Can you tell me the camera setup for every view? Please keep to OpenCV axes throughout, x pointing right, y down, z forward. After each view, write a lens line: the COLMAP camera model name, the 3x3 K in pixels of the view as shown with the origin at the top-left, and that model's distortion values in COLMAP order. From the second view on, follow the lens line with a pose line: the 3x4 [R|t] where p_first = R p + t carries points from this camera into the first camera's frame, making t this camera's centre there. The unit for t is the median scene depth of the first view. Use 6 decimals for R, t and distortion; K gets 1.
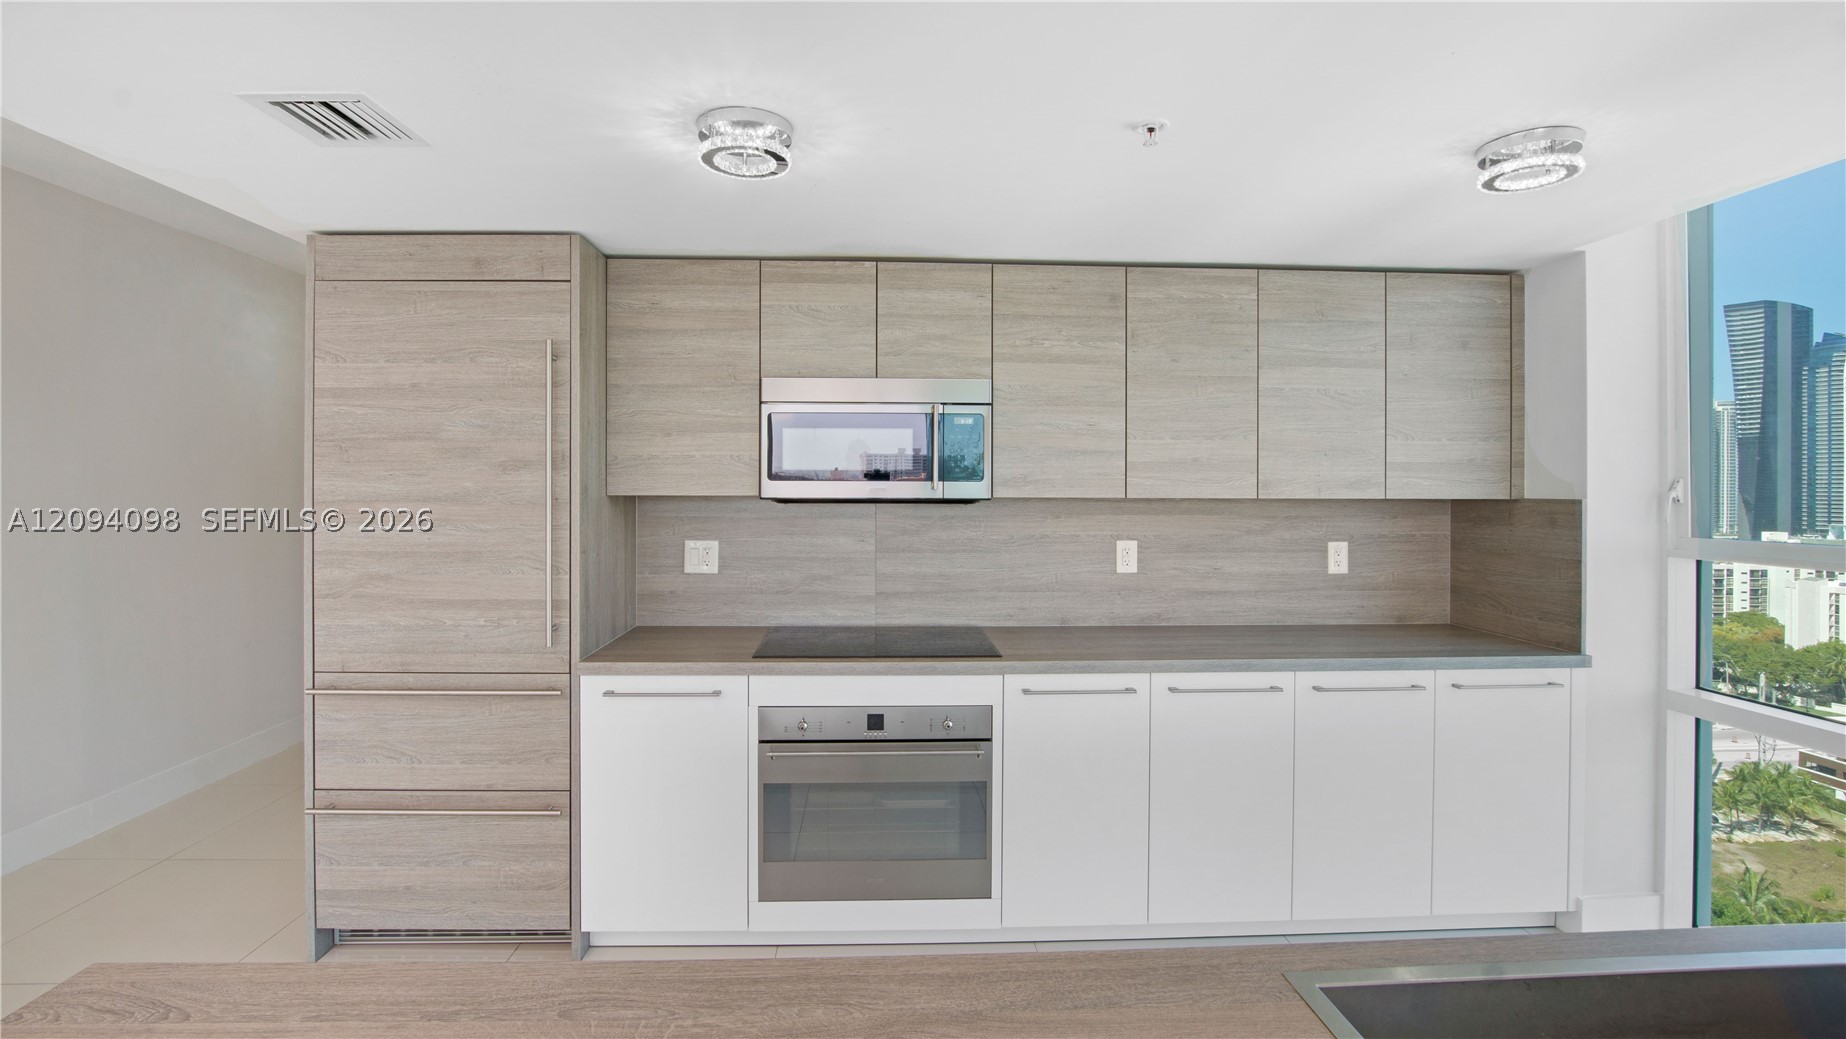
lens RADIAL K [[844.3, 0, 911.5], [0, 844.3, 488.4], [0, 0, 1]] dist [-0.037863, 0.006664]
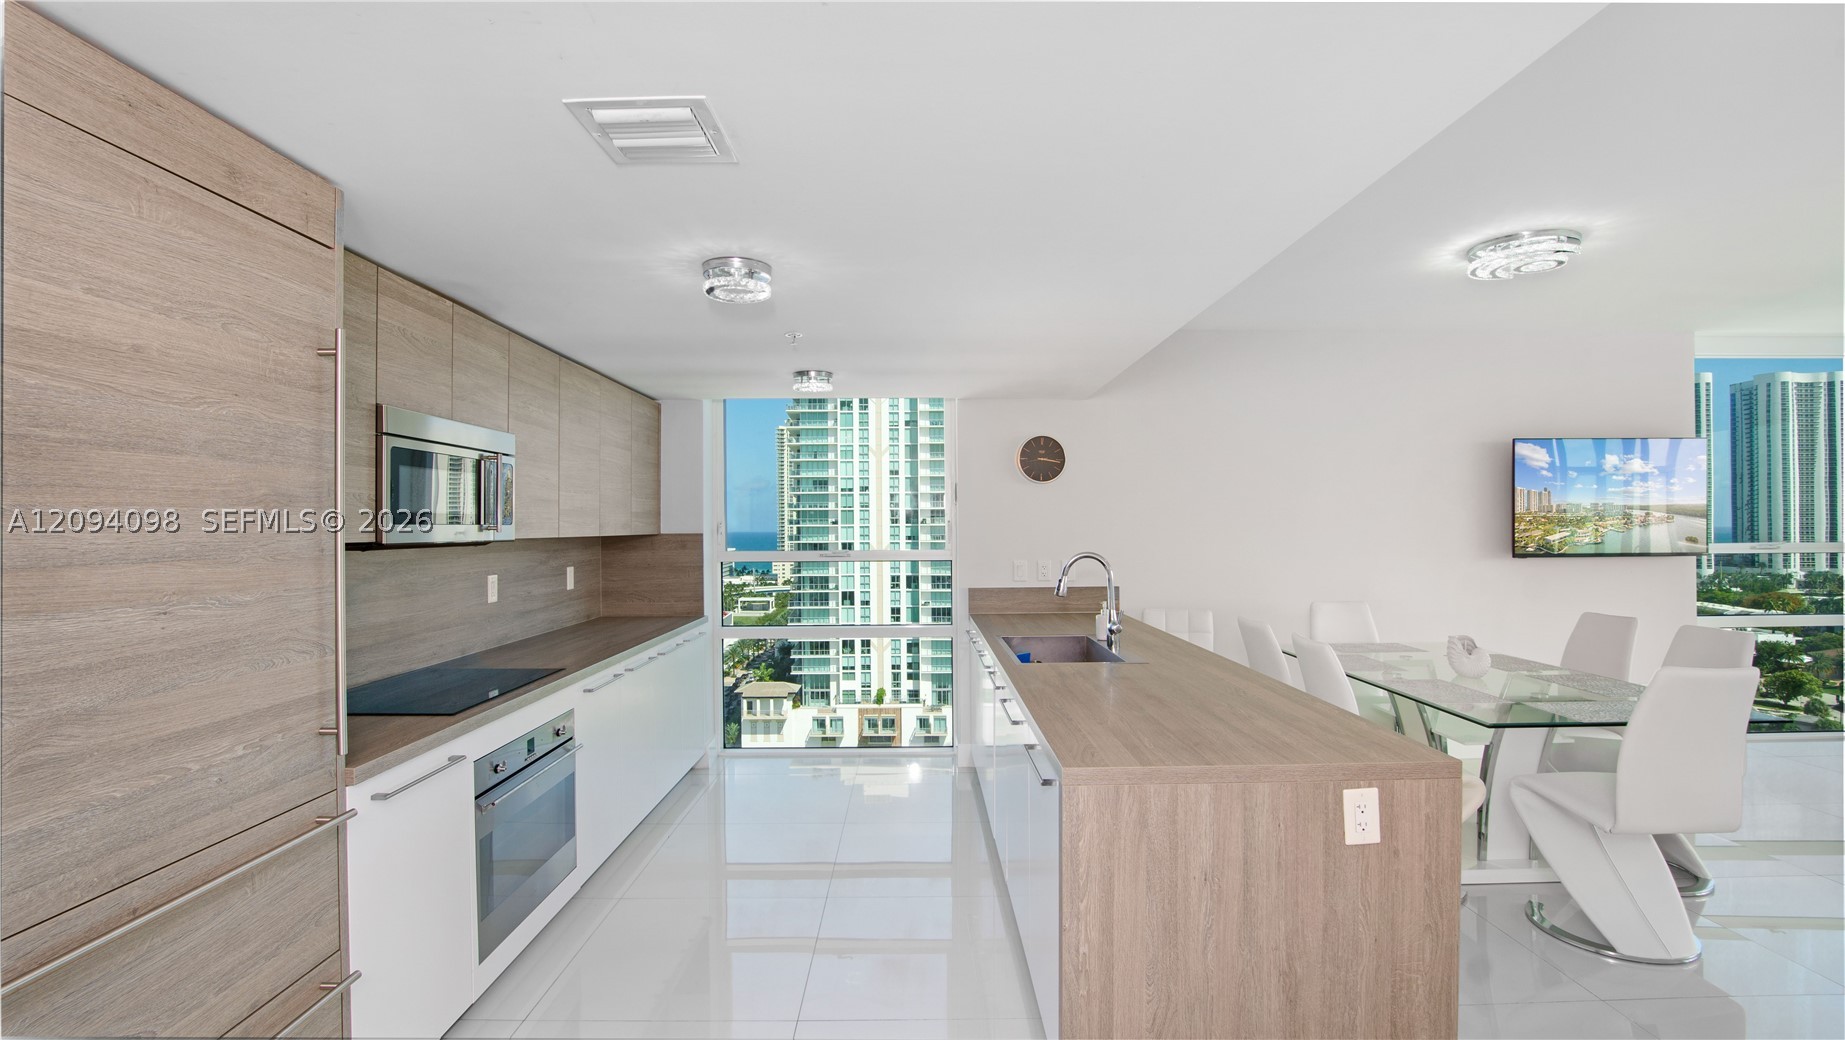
lens RADIAL K [[843.9, 0, 911.5], [0, 843.9, 523.2], [0, 0, 1]] dist [-0.037863, 0.006664]
pose [[0.032039, 0.000587, 0.999486, -0.982070], [0.006460, 0.999979, -0.000794, -0.005615], [-0.999466, 0.006482, 0.032034, 0.422259]]
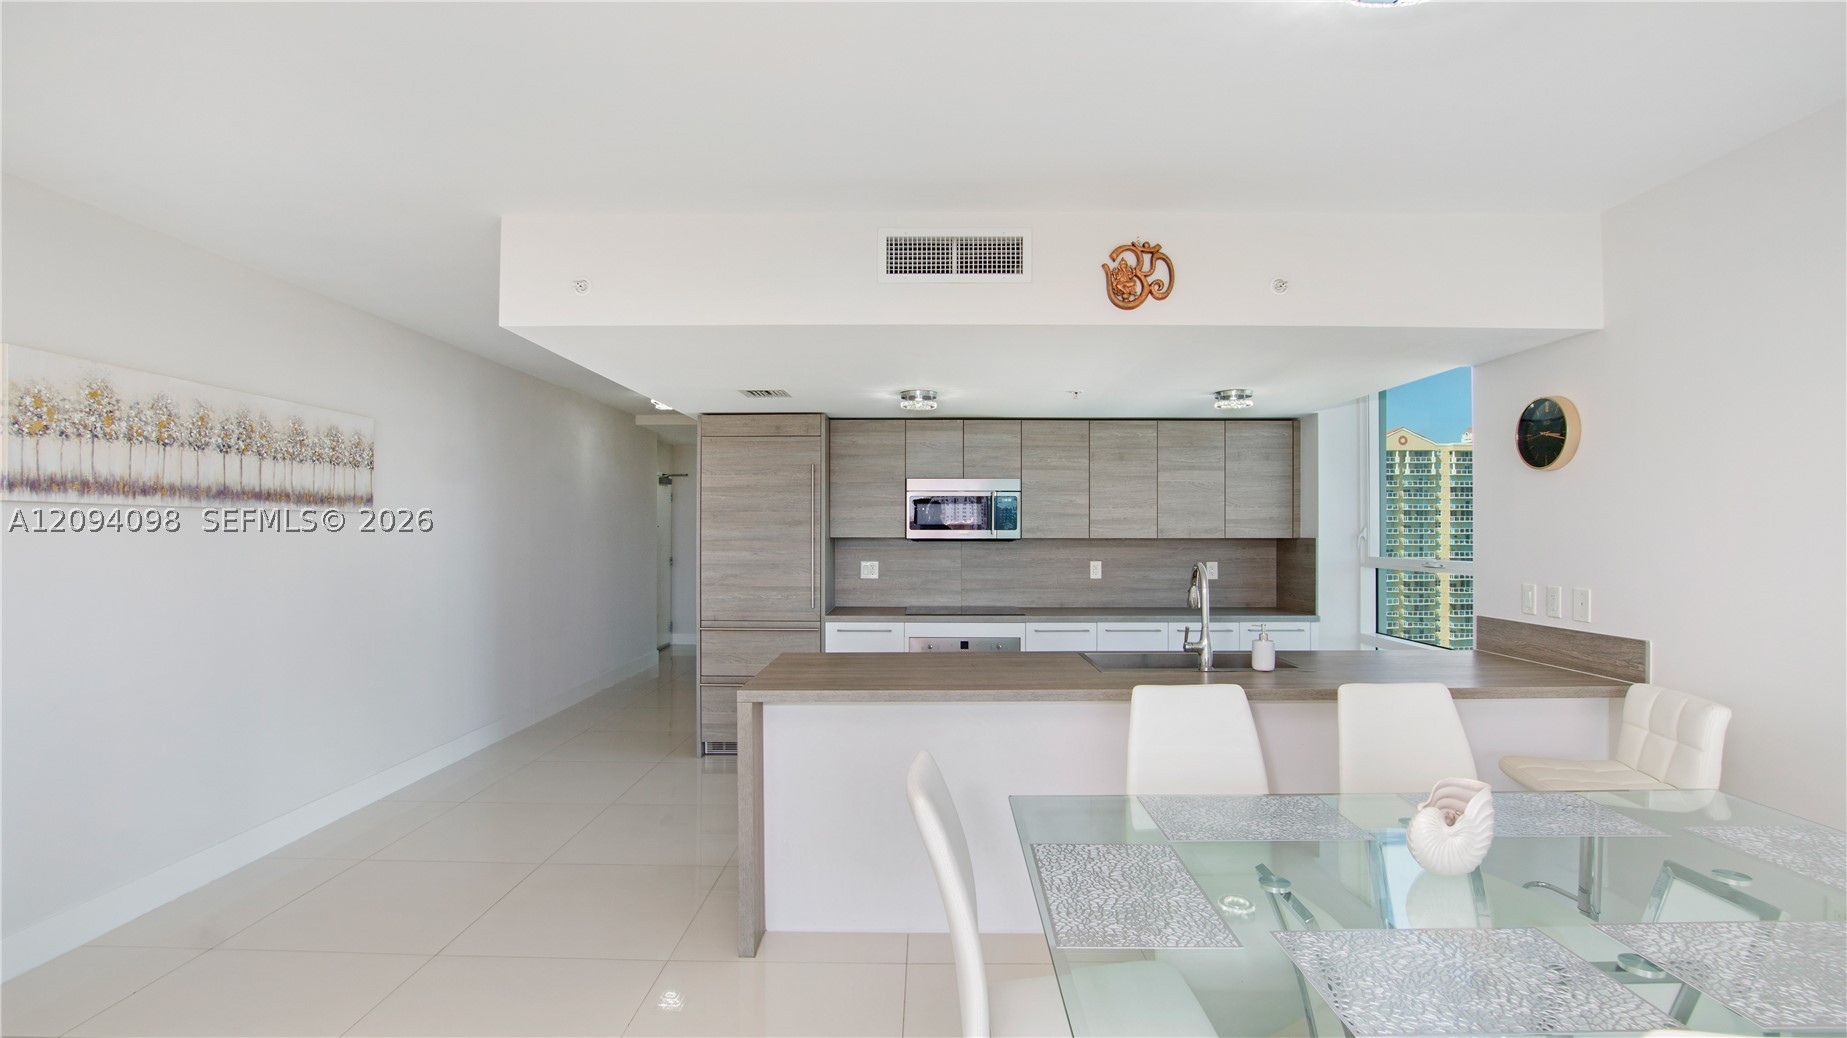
lens RADIAL K [[844.8, 0, 923.2], [0, 844.8, 506.6], [0, 0, 1]] dist [-0.037863, 0.006664]
pose [[0.998474, -0.004206, -0.055068, -0.025784], [0.002599, 0.999569, -0.029236, -0.005396], [0.055167, 0.029048, 0.998054, -0.998056]]
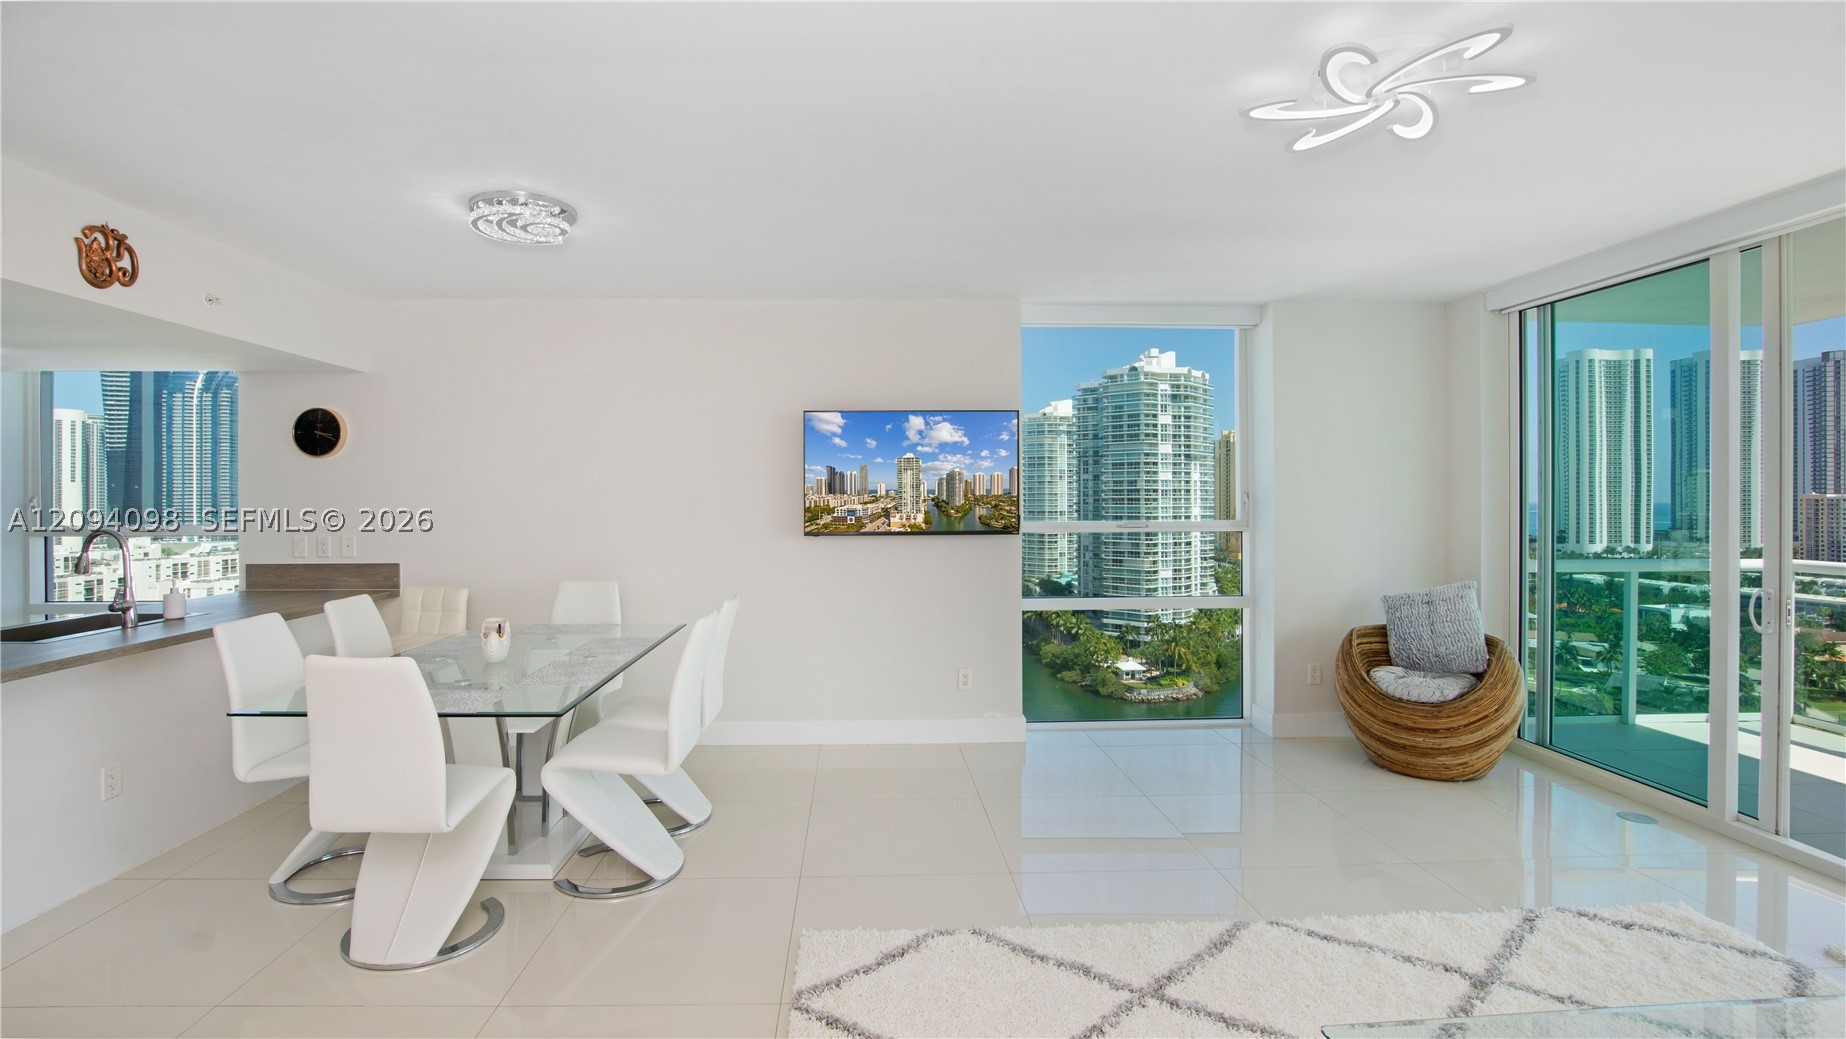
lens RADIAL K [[844.3, 0, 887.9], [0, 844.3, 494.8], [0, 0, 1]] dist [-0.037863, 0.006664]
pose [[0.019560, 0.002343, 0.999806, -0.888066], [0.002877, 0.999993, -0.002400, -0.004516], [-0.999805, 0.002923, 0.019554, -0.999961]]
